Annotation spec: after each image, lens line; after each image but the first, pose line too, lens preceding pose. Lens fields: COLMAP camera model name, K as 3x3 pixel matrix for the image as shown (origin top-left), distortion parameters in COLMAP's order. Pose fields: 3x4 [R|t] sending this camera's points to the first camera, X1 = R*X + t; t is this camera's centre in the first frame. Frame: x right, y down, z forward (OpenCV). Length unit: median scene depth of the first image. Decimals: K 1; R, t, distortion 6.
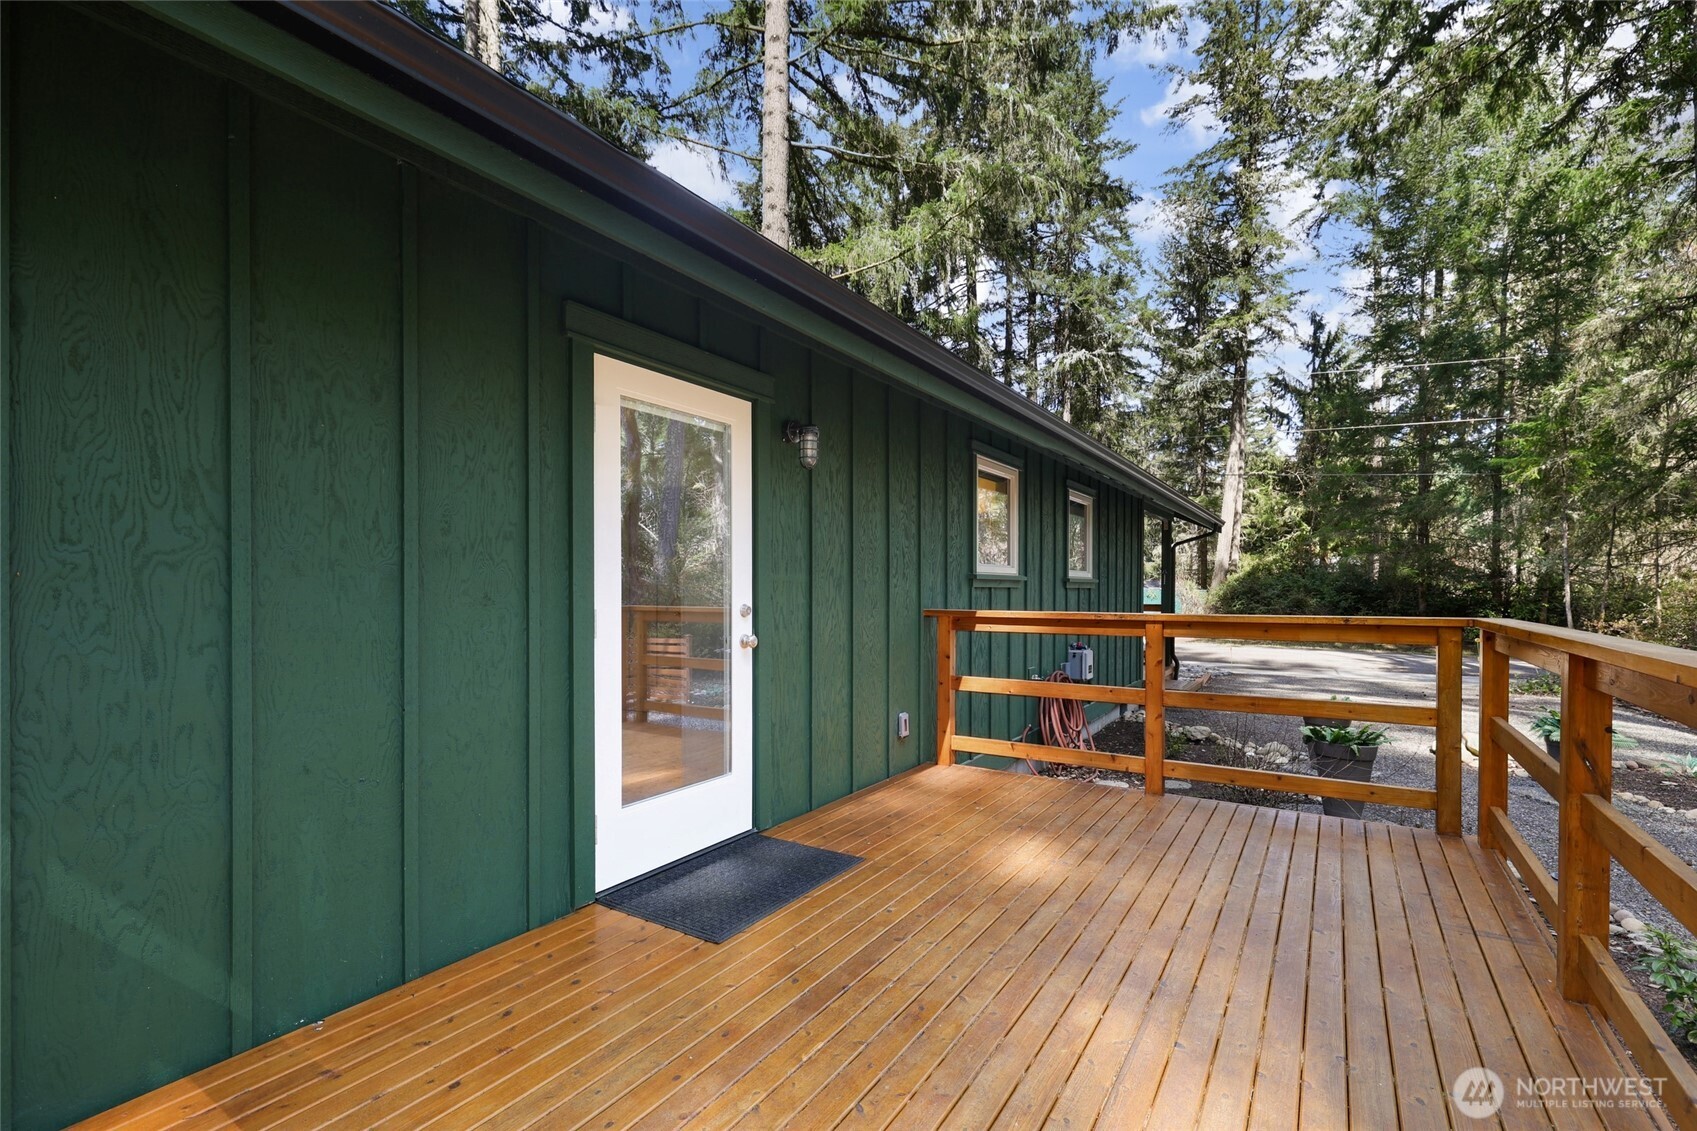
lens RADIAL K [[727.1, 0, 848.5], [0, 727.1, 565.5], [0, 0, 1]] dist [0.042334, -0.000208]
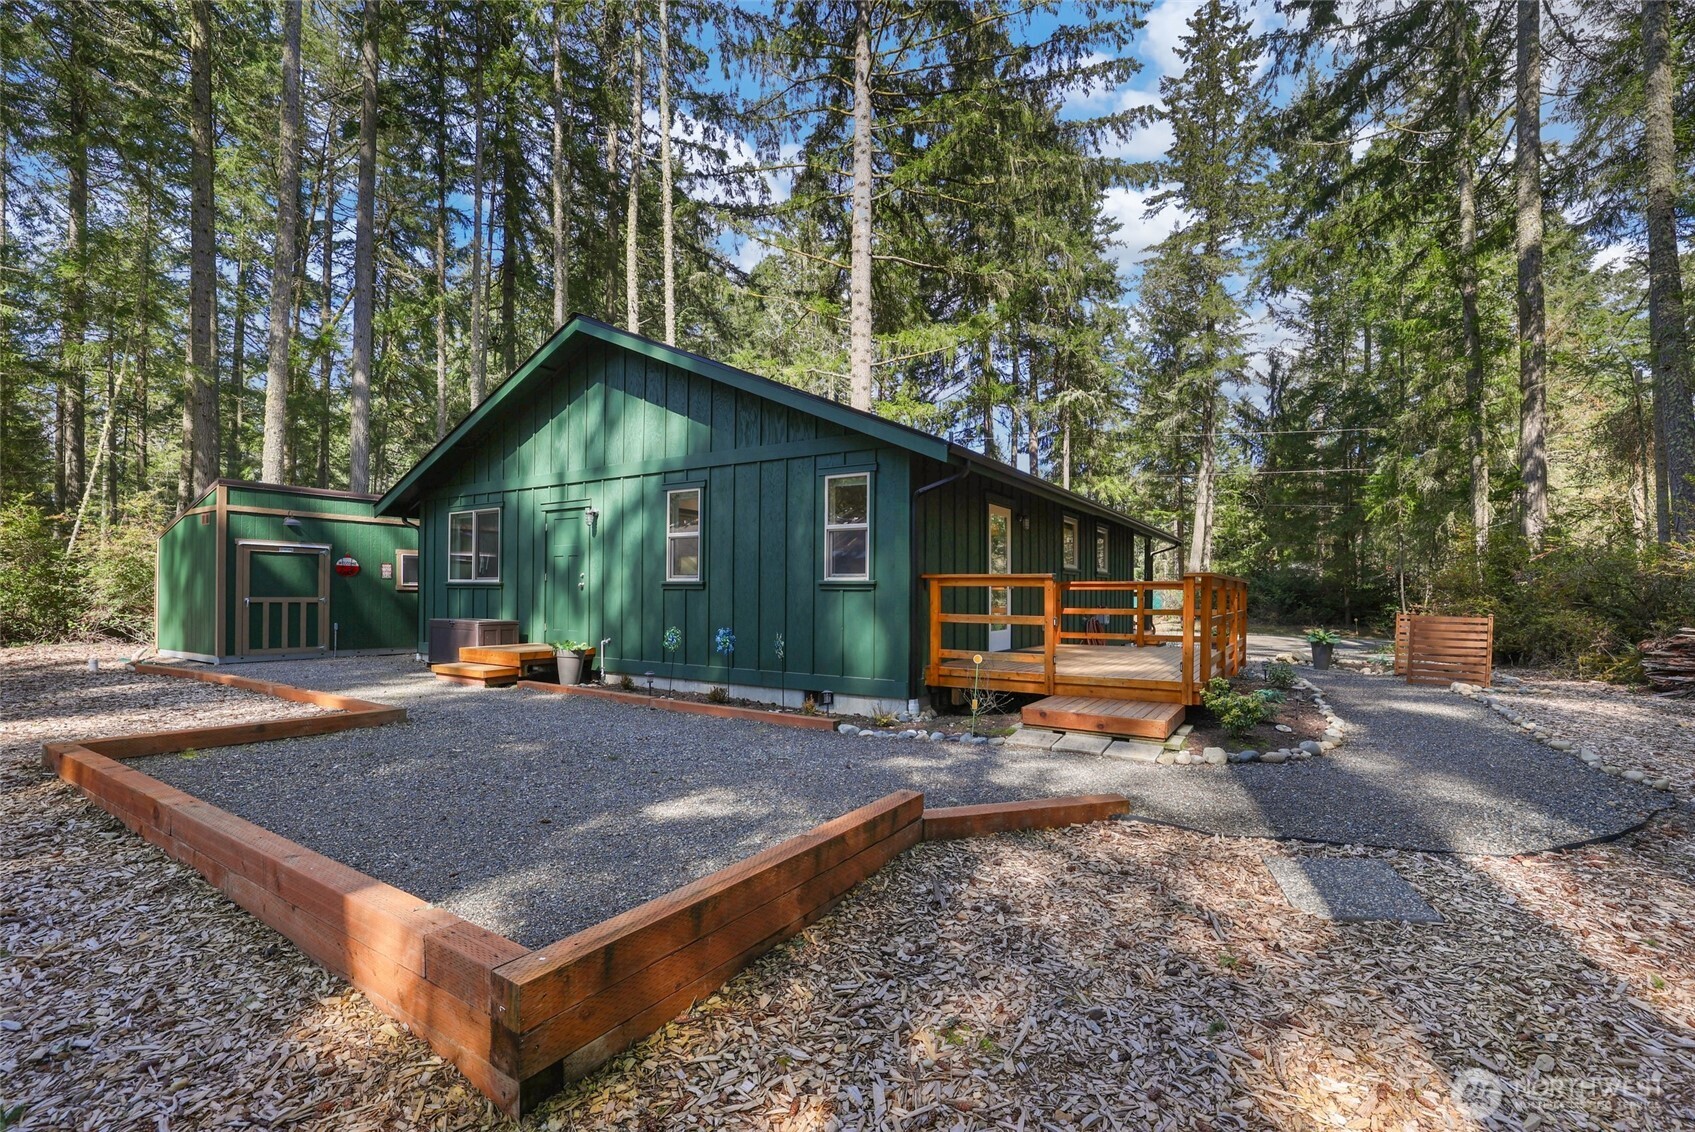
lens RADIAL K [[727.9, 0, 849.3], [0, 727.9, 559.8], [0, 0, 1]] dist [0.000717, 0.000156]
pose [[0.999841, 0.006087, 0.016765, -0.075319], [-0.005853, 0.999886, -0.013953, 0.002744], [-0.016848, 0.013853, 0.999762, -0.179670]]
